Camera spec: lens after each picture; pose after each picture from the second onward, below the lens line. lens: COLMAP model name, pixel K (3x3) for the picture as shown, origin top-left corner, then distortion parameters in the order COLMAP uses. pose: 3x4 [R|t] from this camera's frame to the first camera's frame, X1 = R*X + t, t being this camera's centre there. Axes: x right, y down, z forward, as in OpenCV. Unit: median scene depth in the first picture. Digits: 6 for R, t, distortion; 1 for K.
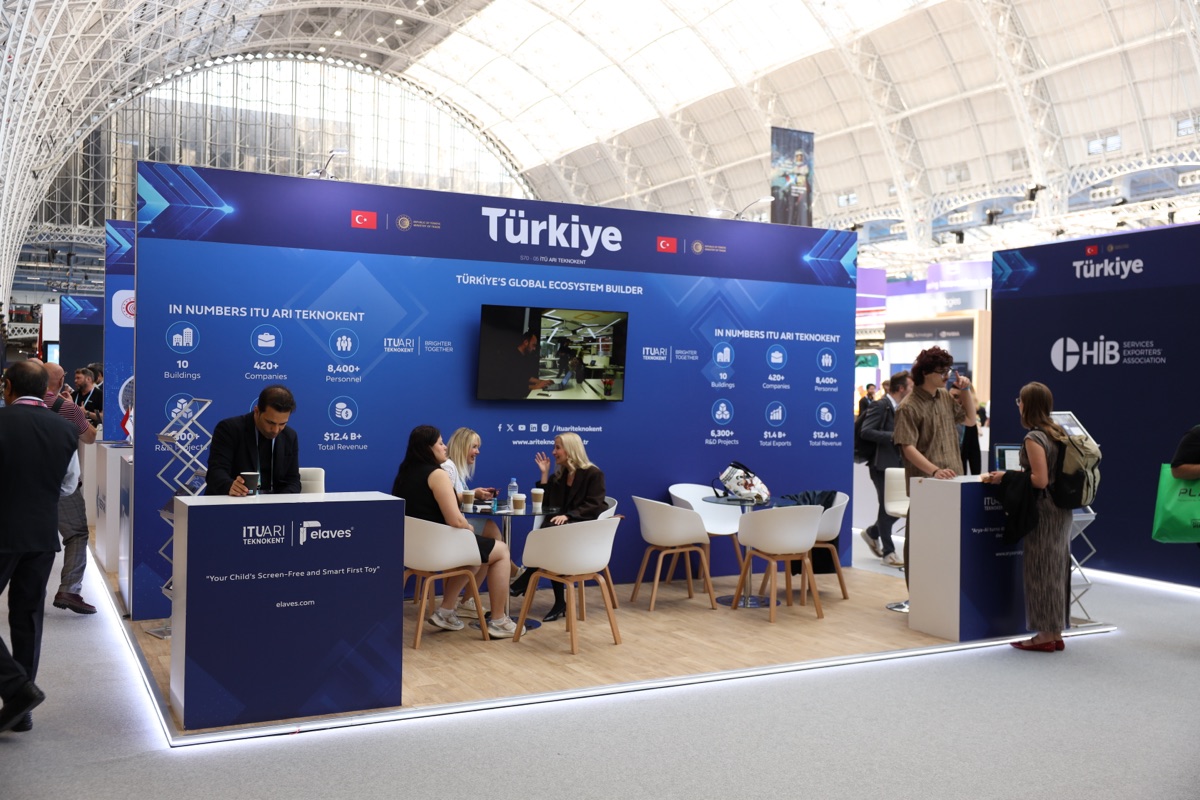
lens RADIAL K [[1137.7, 0, 598.9], [0, 1137.7, 401.3], [0, 0, 1]] dist [0.010879, 0.000000]
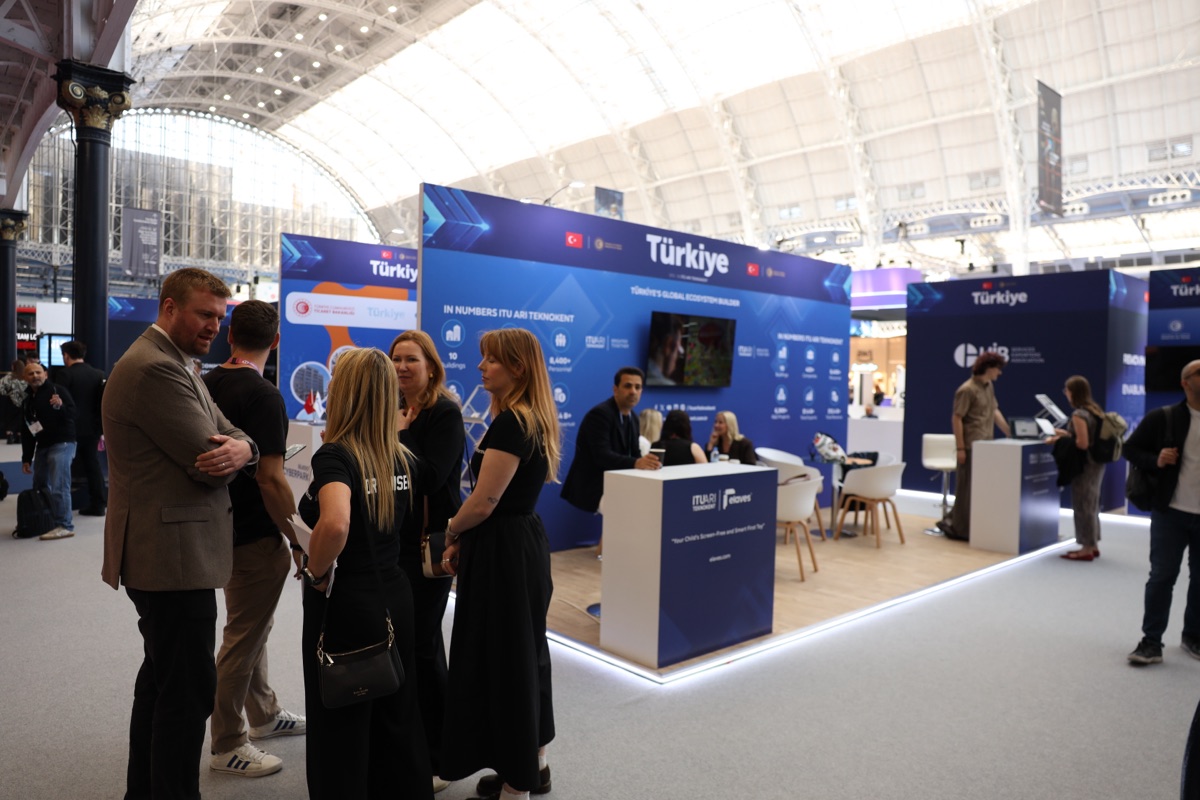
lens RADIAL K [[816.8, 0, 607.8], [0, 816.8, 408.8], [0, 0, 1]] dist [-0.075212, 0.040663]
pose [[0.971127, -0.004133, 0.238526, -0.295197], [-0.003485, 0.999497, 0.031509, -0.003505], [-0.238536, -0.031431, 0.970625, 0.098440]]
